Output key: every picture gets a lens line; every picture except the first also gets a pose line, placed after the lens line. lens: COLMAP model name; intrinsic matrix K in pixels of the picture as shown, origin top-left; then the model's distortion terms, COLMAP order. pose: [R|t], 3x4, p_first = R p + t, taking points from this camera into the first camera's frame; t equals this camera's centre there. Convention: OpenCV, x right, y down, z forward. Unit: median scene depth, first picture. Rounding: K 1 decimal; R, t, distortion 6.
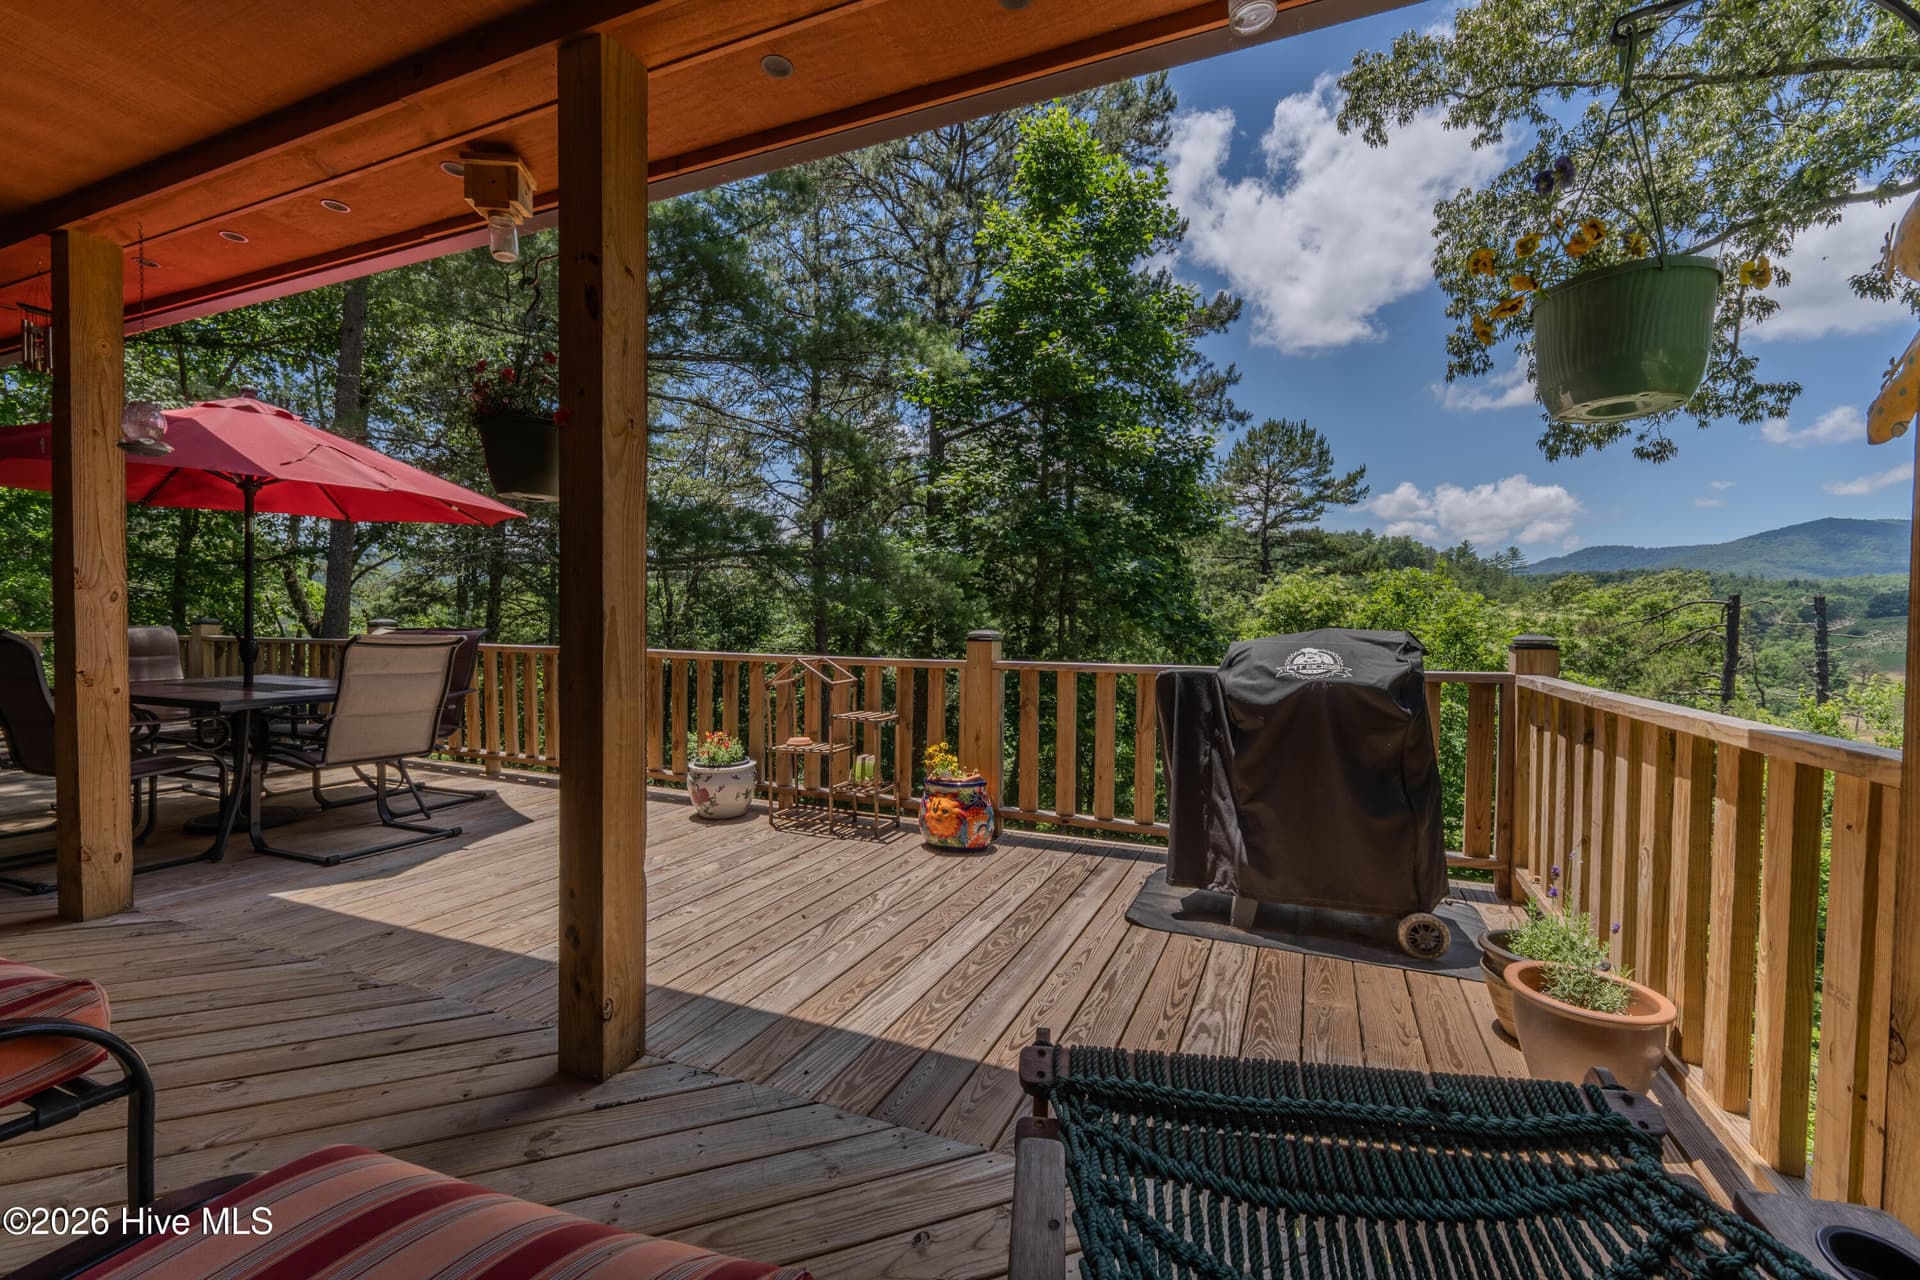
lens RADIAL K [[806.5, 0, 943.5], [0, 806.5, 634.6], [0, 0, 1]] dist [0.007780, -0.000835]
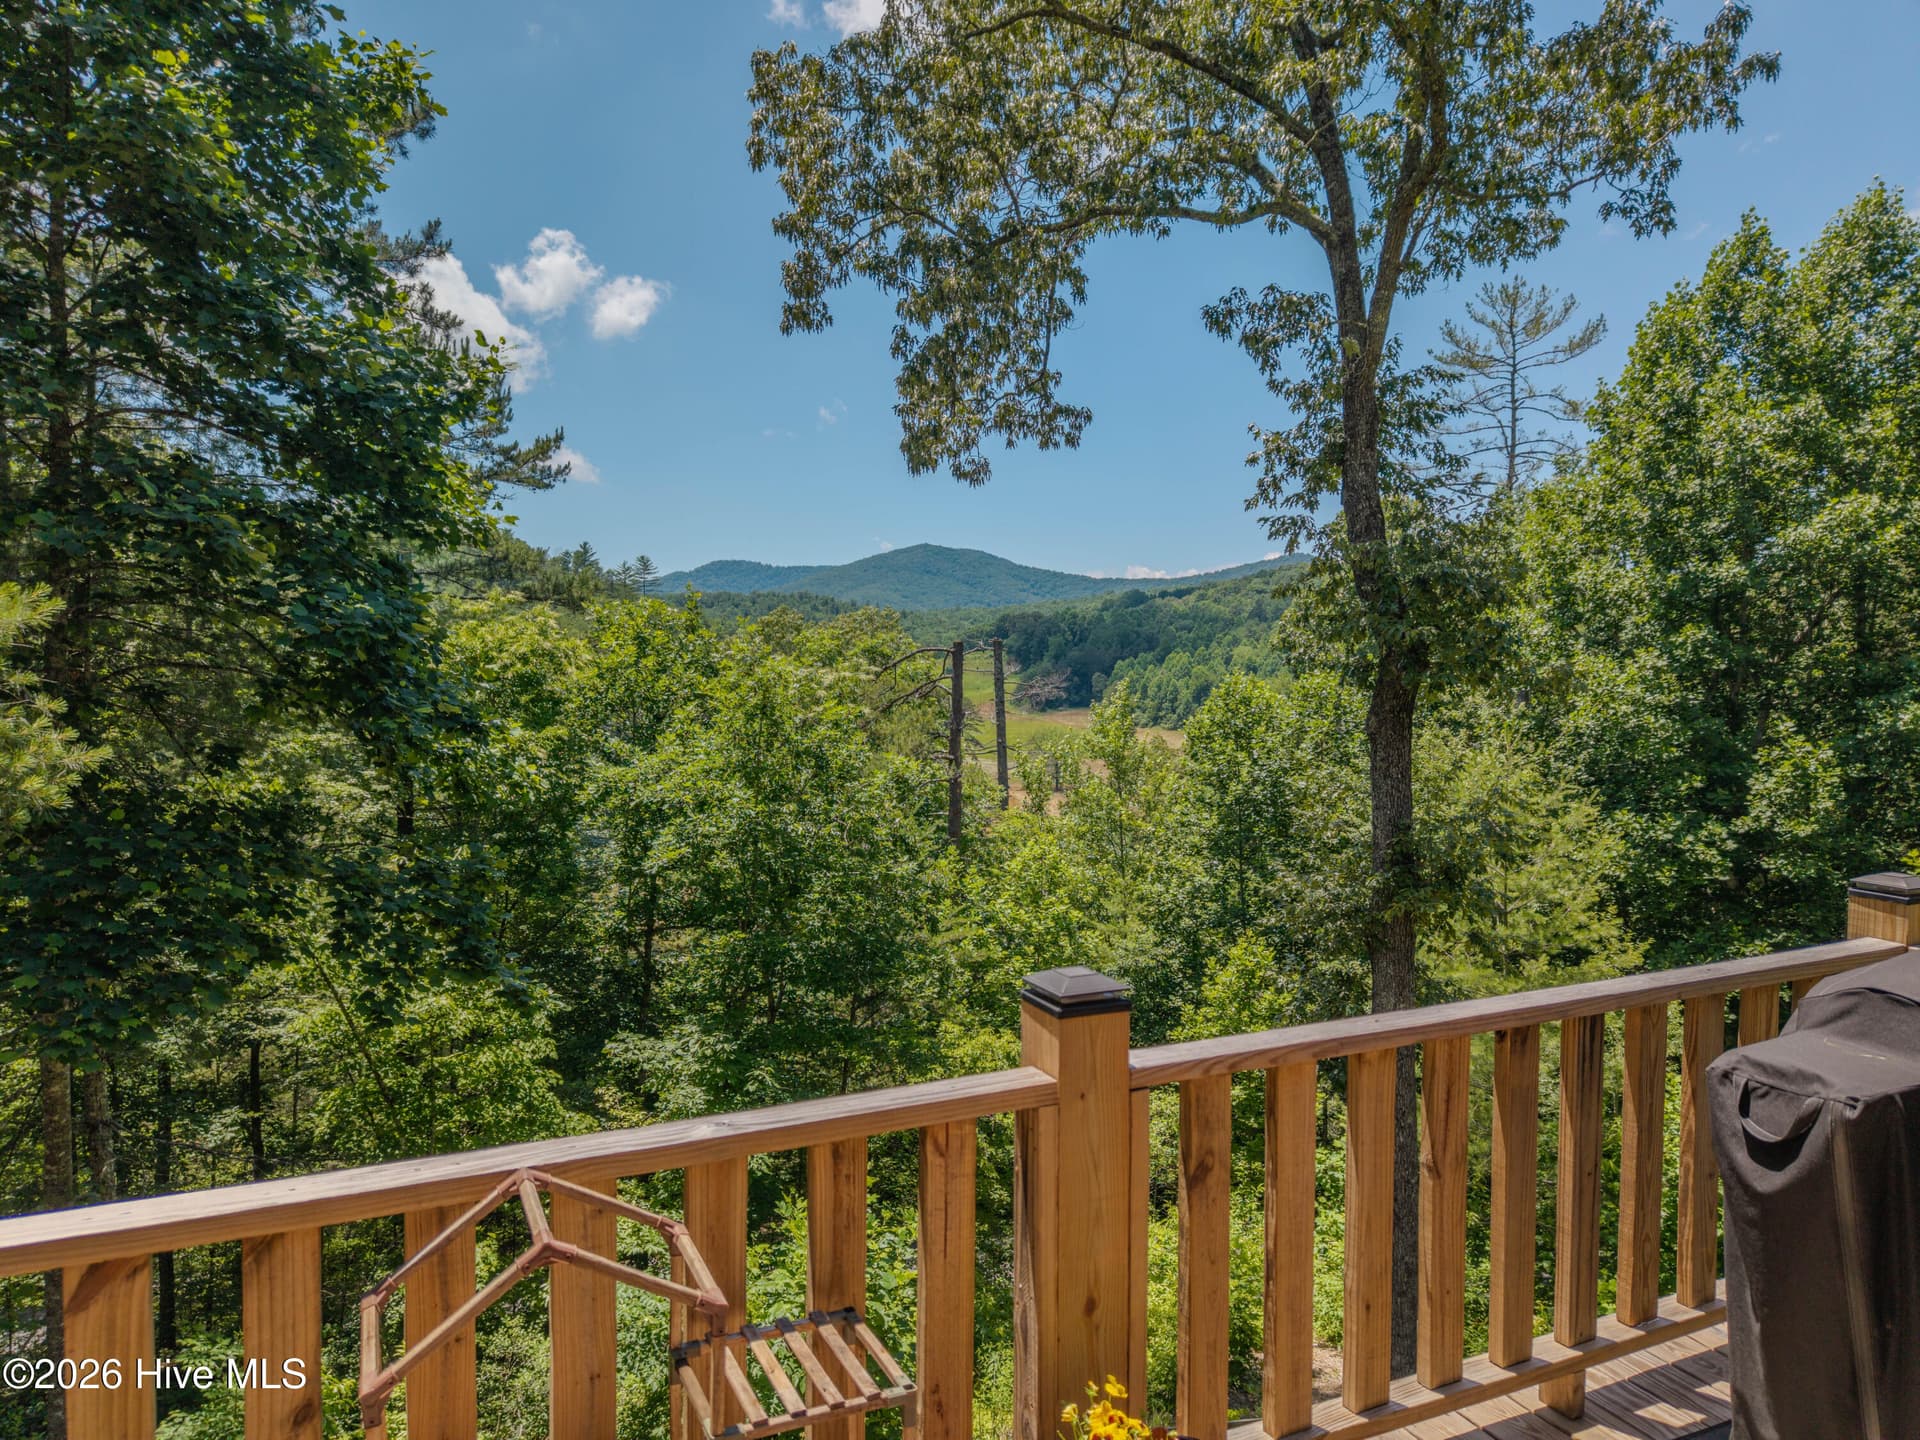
lens RADIAL K [[1300.8, 0, 955.1], [0, 1300.8, 725.5], [0, 0, 1]] dist [0.012942, -0.009986]
pose [[0.648937, -0.046101, 0.759444, -0.107935], [0.016984, 0.998792, 0.046117, -0.037732], [-0.760653, -0.017028, 0.648936, 0.191365]]
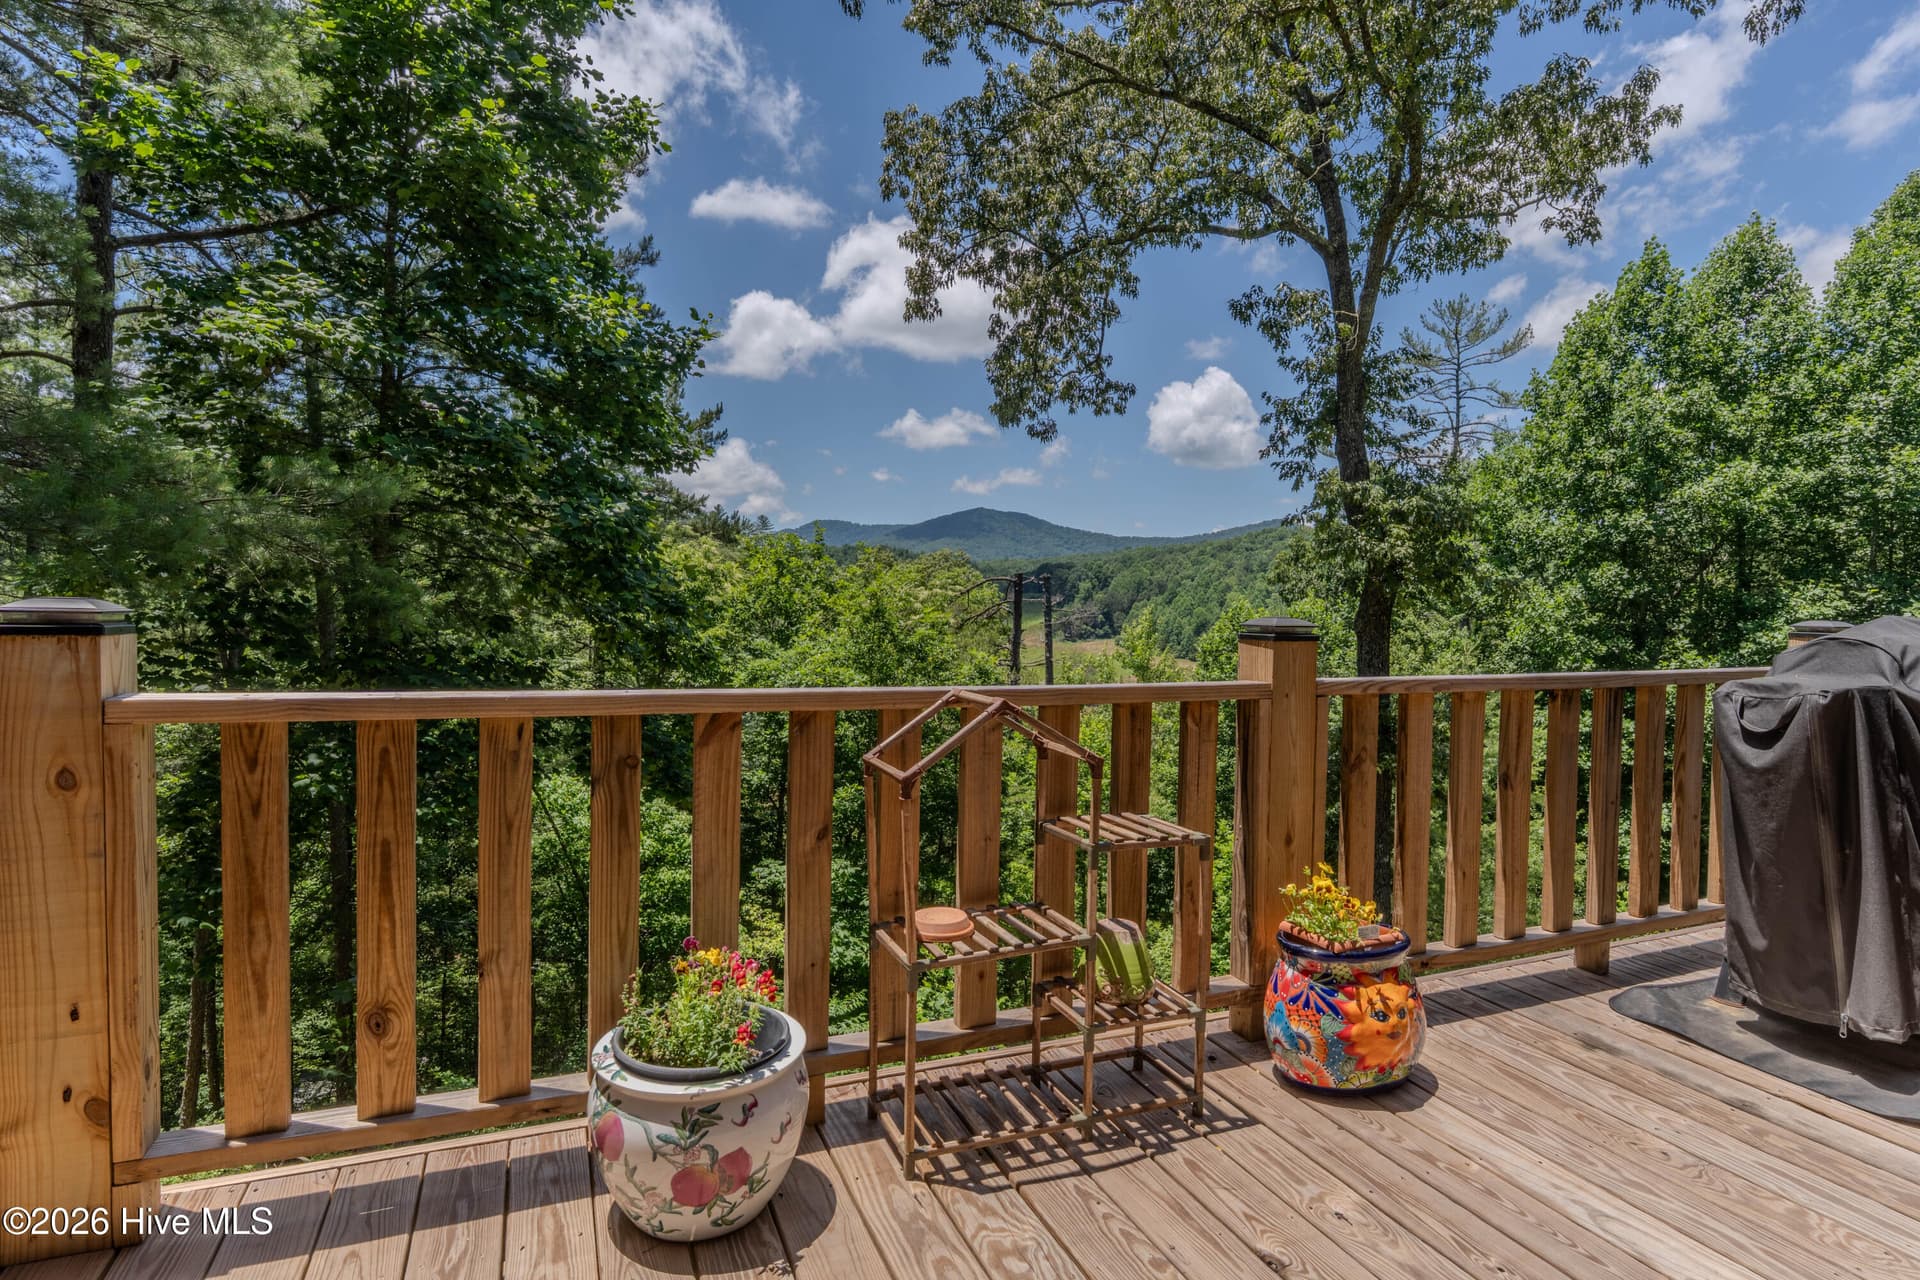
lens RADIAL K [[1028.3, 0, 959.1], [0, 1028.3, 627.1], [0, 0, 1]] dist [0.000047, -0.002742]
pose [[0.679519, -0.016481, 0.733473, -0.151723], [0.003837, 0.999814, 0.018911, -0.003739], [-0.733648, -0.010036, 0.679455, 0.198311]]
